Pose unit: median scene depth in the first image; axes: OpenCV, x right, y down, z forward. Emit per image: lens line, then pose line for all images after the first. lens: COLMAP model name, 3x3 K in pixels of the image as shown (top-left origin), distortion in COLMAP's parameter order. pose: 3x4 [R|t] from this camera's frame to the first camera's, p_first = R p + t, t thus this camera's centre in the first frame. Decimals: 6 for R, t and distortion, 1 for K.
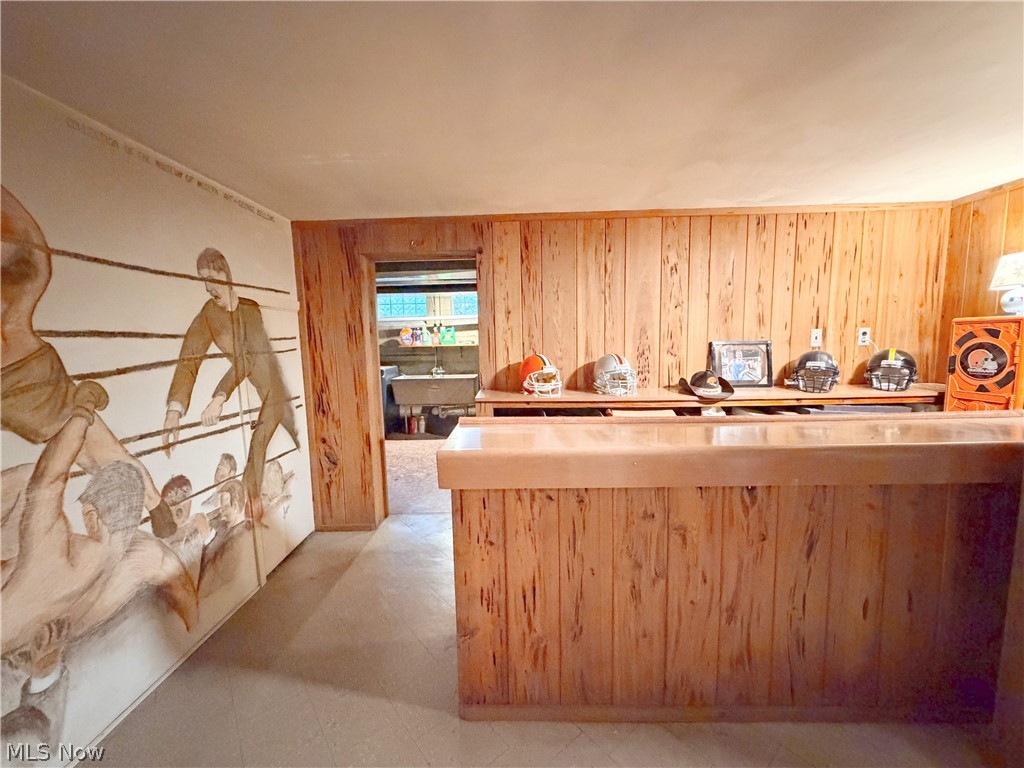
lens RADIAL K [[411.2, 0, 507.6], [0, 411.2, 385.3], [0, 0, 1]] dist [-0.003279, 0.001190]
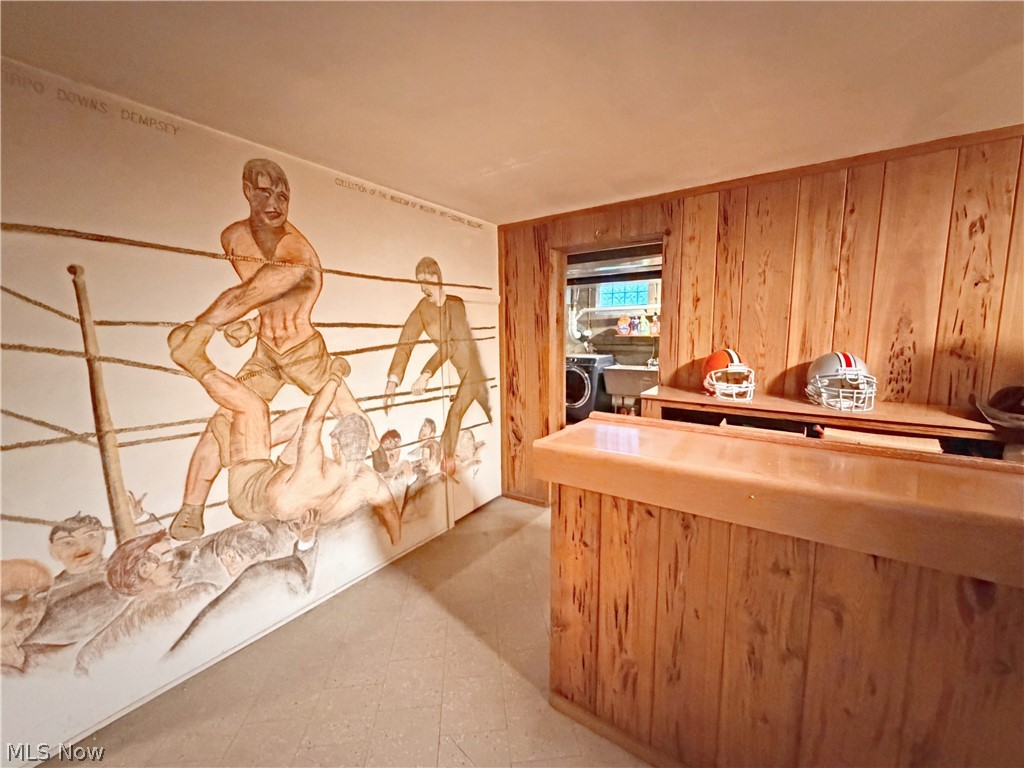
lens RADIAL K [[411.2, 0, 506.1], [0, 411.2, 385.7], [0, 0, 1]] dist [-0.003279, 0.001190]
pose [[0.831923, 0.085319, -0.548292, 0.206834], [-0.069217, 0.996347, 0.050019, -0.015642], [0.550557, -0.003661, 0.834790, 0.063328]]
